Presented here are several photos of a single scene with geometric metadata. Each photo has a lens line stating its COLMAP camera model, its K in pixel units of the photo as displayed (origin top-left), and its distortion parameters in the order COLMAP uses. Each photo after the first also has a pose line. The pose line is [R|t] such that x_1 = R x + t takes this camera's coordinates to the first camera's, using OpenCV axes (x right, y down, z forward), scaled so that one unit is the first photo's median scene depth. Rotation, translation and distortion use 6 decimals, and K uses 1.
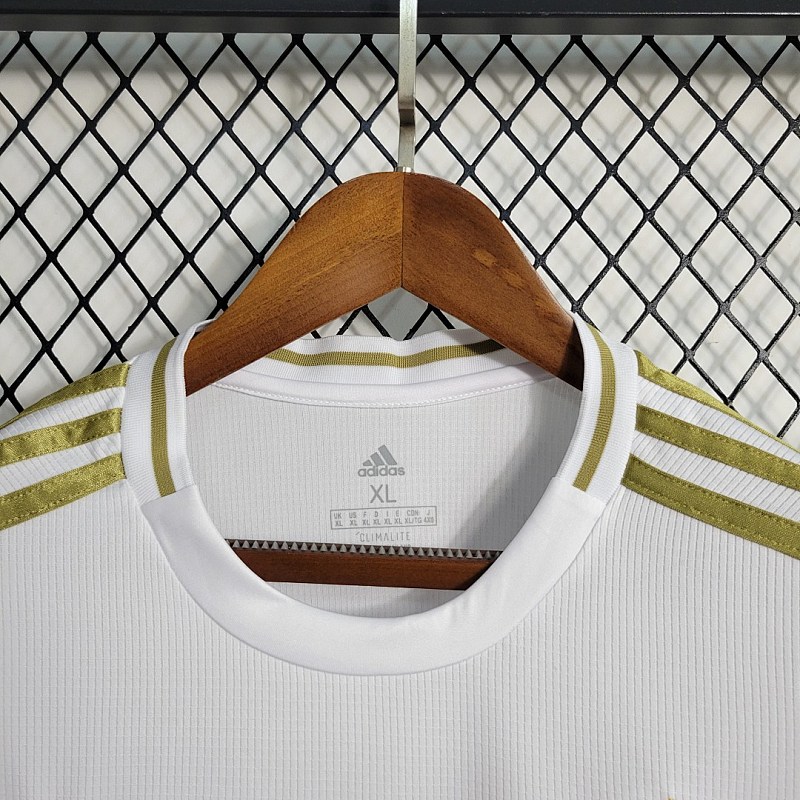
lens RADIAL K [[816.9, 0, 401.4], [0, 816.9, 402.9], [0, 0, 1]] dist [-0.011766, 0.000000]
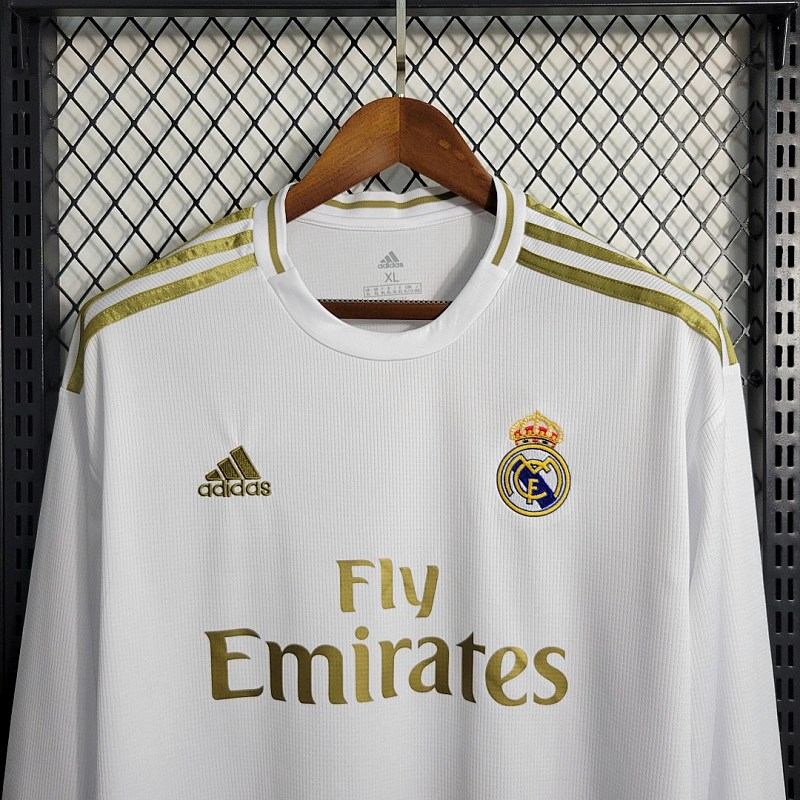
lens RADIAL K [[816.9, 0, 399.4], [0, 816.9, 405.9], [0, 0, 1]] dist [-0.011766, 0.000000]
pose [[0.999326, -0.024294, 0.027512, -0.058373], [0.021288, 0.994271, 0.104747, 0.191042], [-0.029899, -0.104091, 0.994118, -0.795655]]
